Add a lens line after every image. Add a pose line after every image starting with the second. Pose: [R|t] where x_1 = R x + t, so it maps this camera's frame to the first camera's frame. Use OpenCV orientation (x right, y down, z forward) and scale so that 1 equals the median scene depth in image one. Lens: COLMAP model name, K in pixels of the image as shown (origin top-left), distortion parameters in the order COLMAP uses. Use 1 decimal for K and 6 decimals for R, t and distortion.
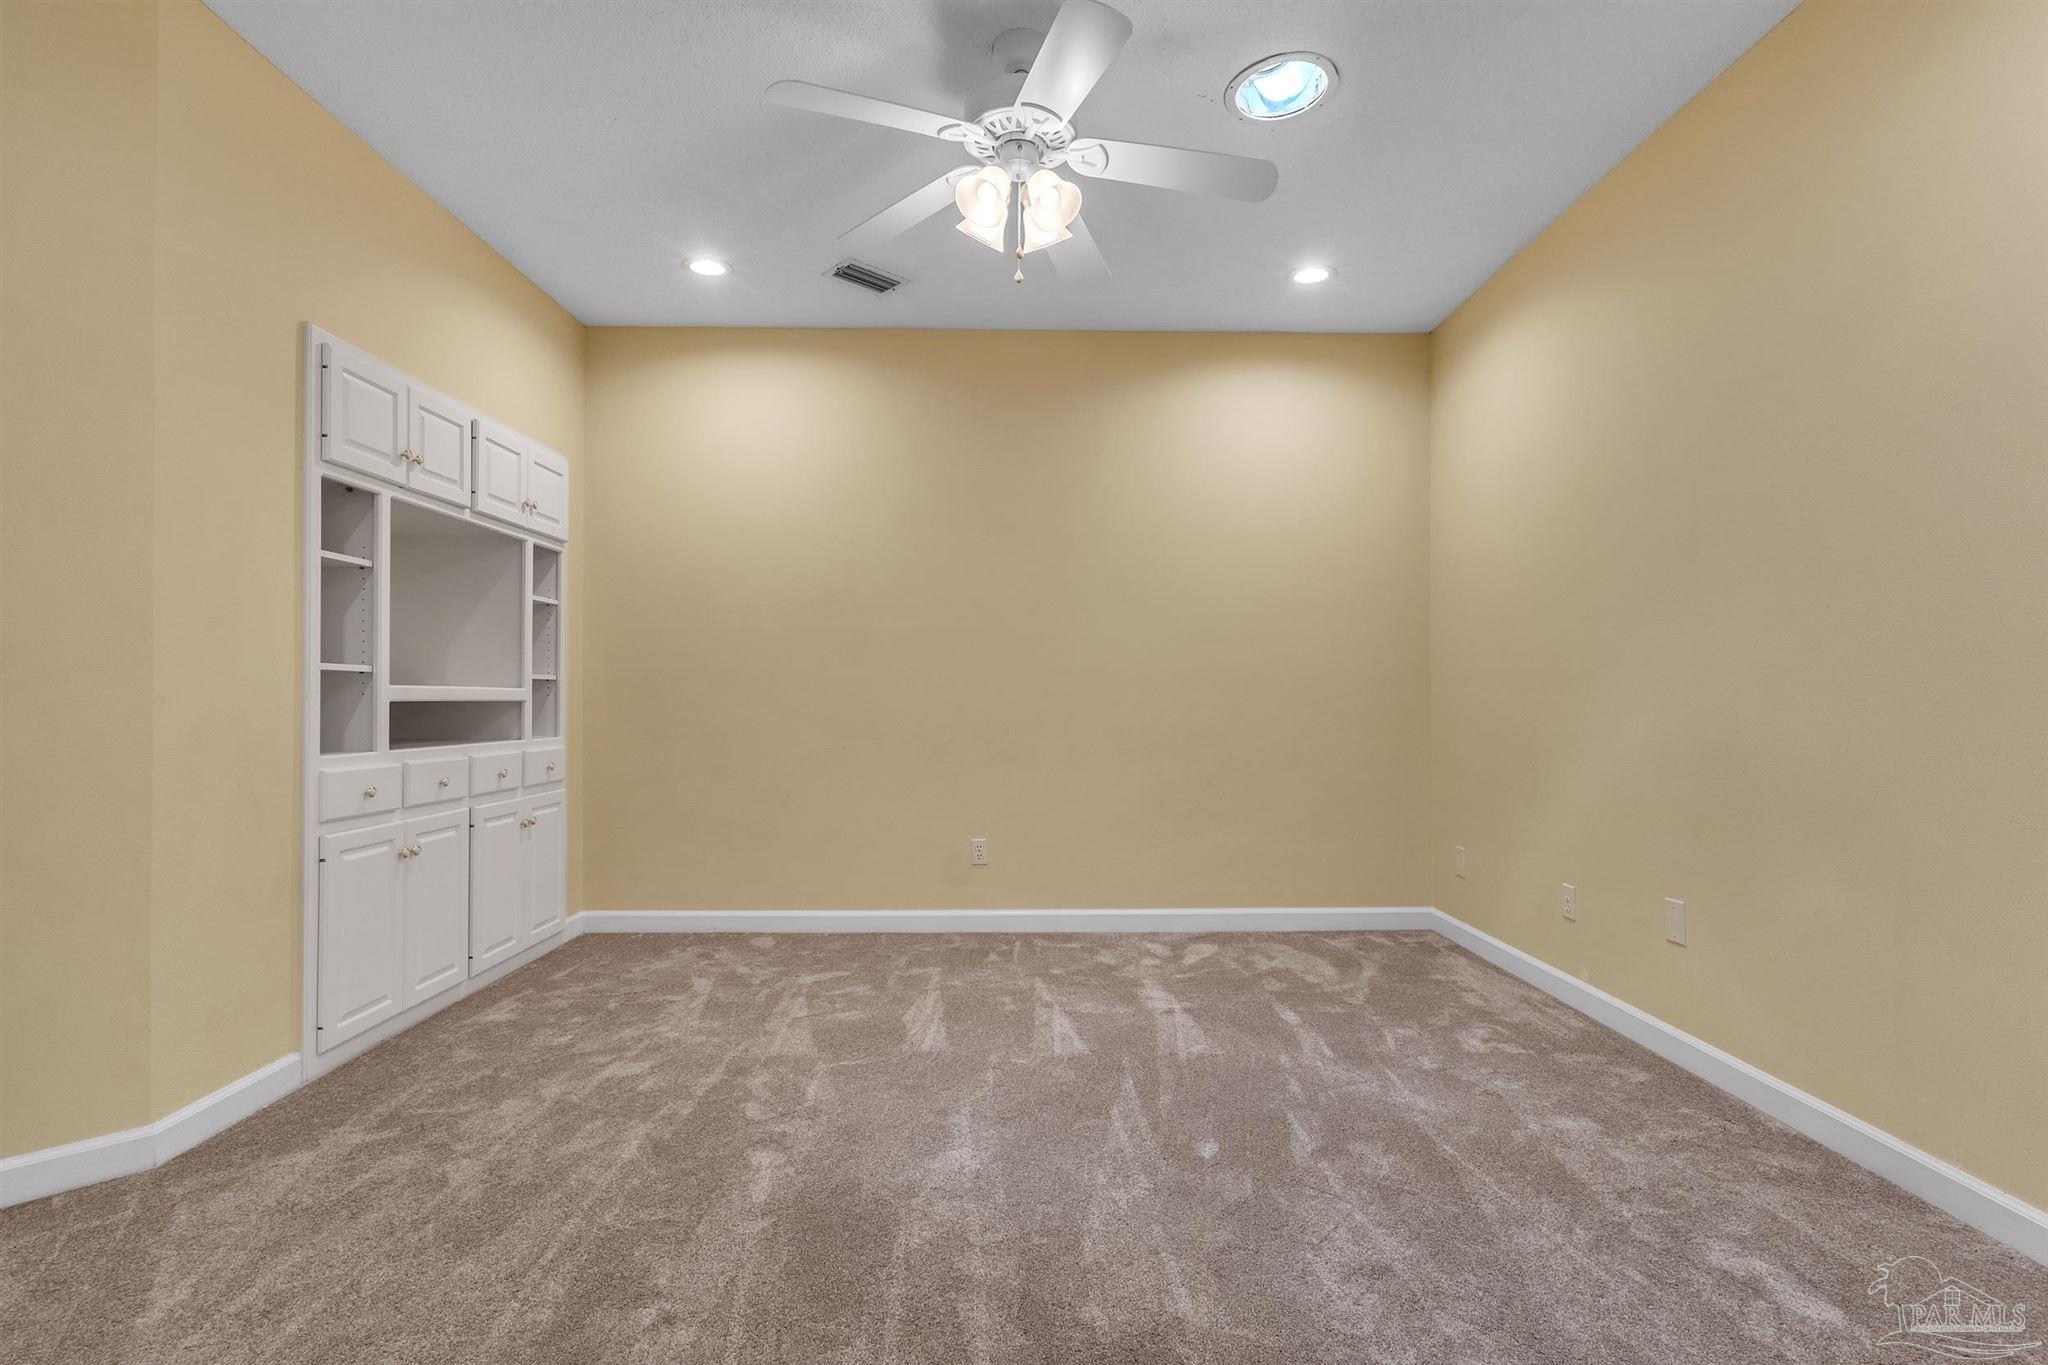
lens RADIAL K [[974.1, 0, 1027.4], [0, 974.1, 687.6], [0, 0, 1]] dist [-0.001695, -0.000223]
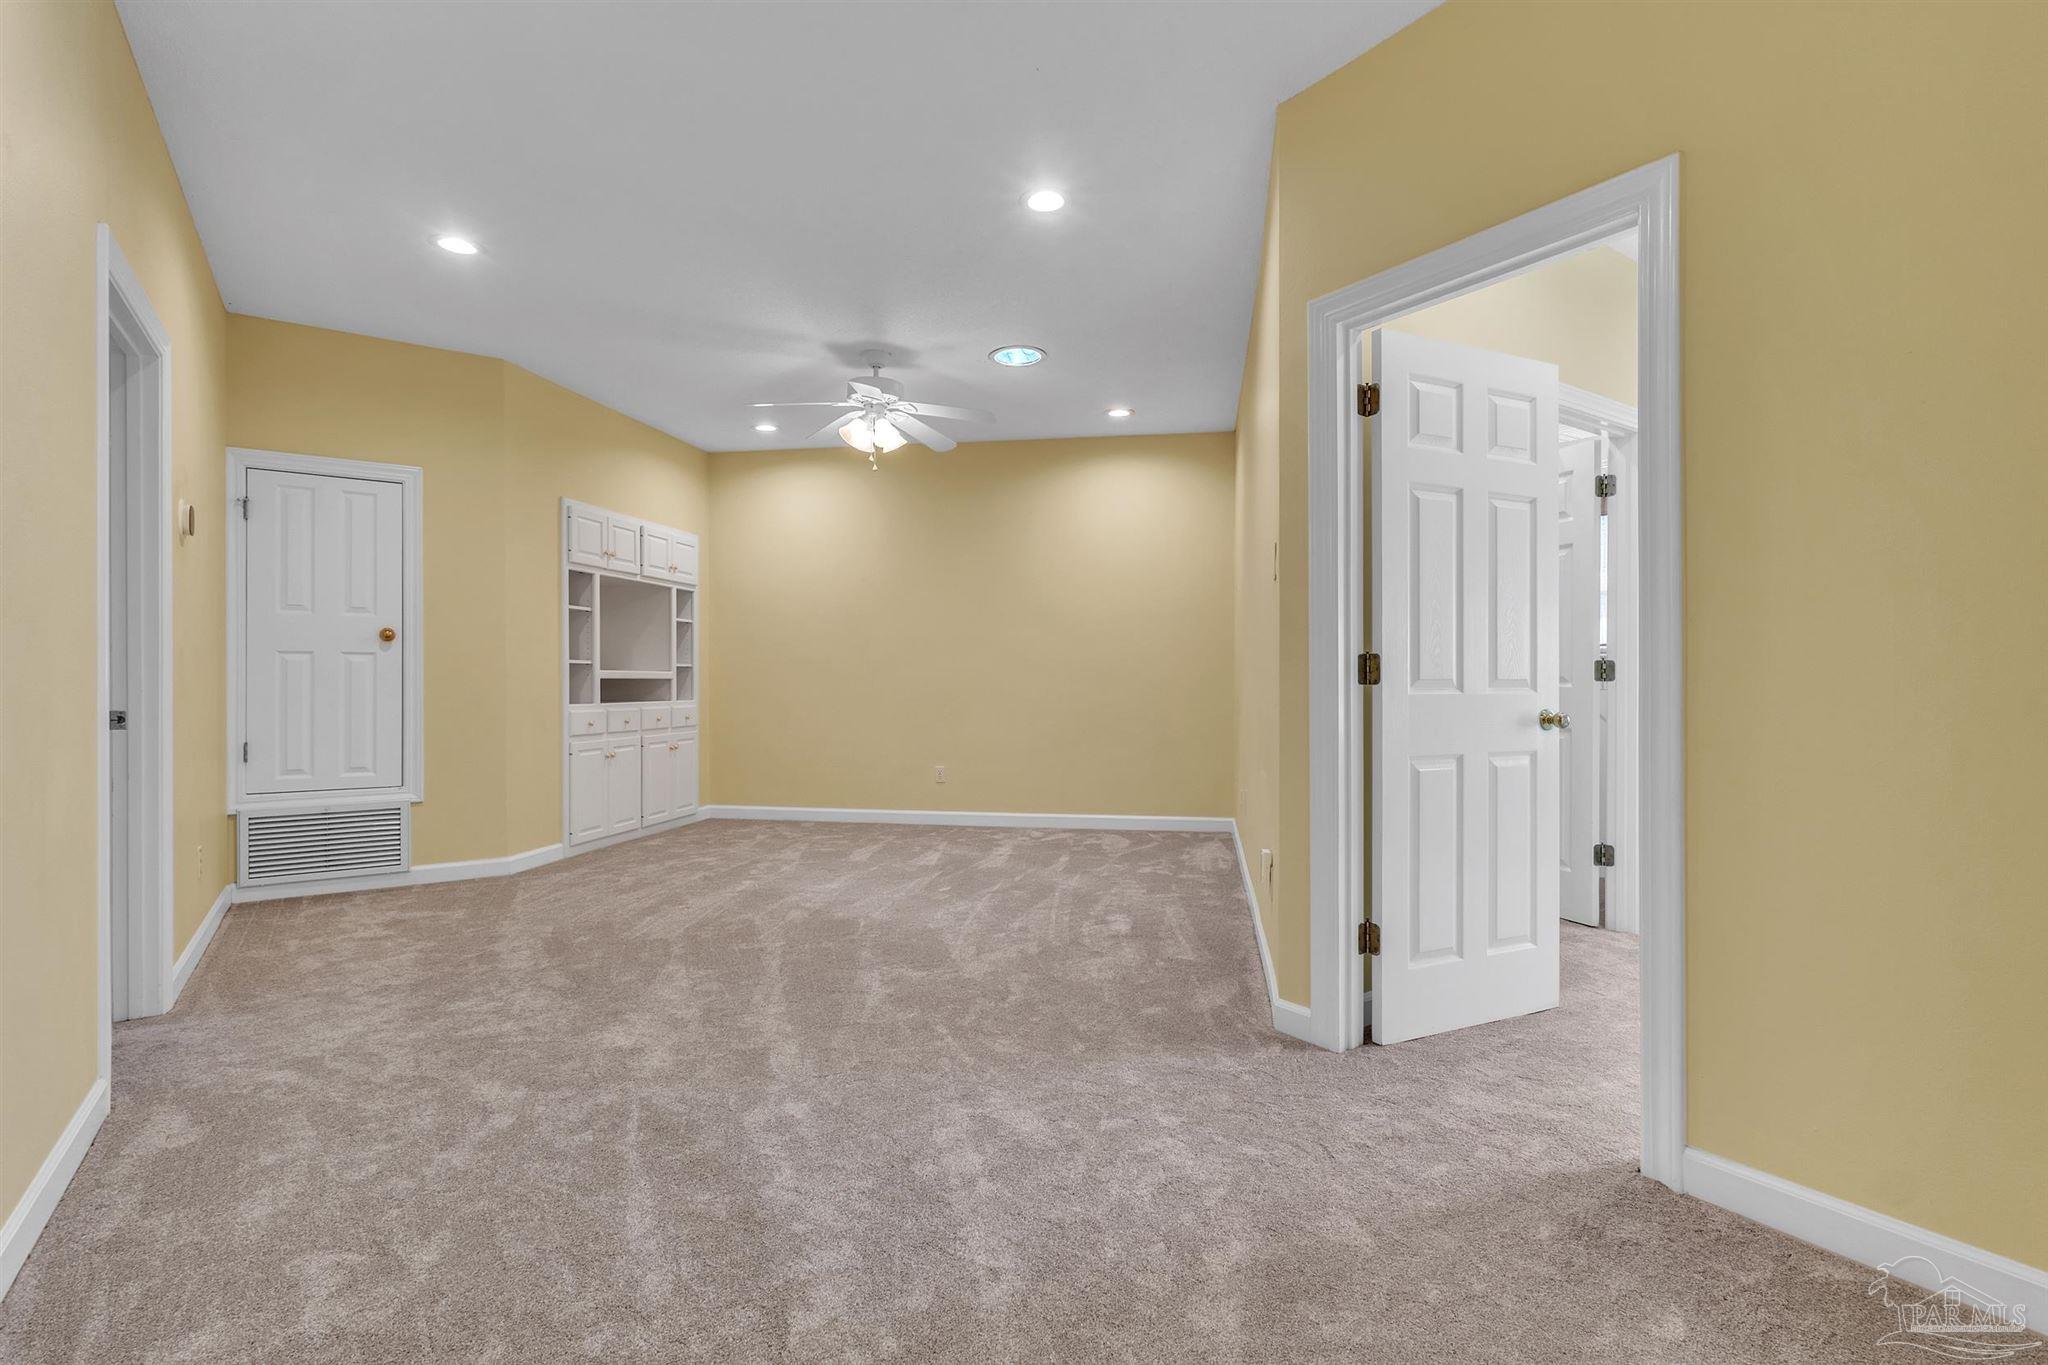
lens RADIAL K [[974.1, 0, 1019.7], [0, 974.1, 685.0], [0, 0, 1]] dist [-0.001695, -0.000223]
pose [[0.982092, -0.000595, -0.188400, 0.501331], [0.003335, 0.999893, 0.014228, 0.001928], [0.188372, -0.014601, 0.981989, -0.707734]]
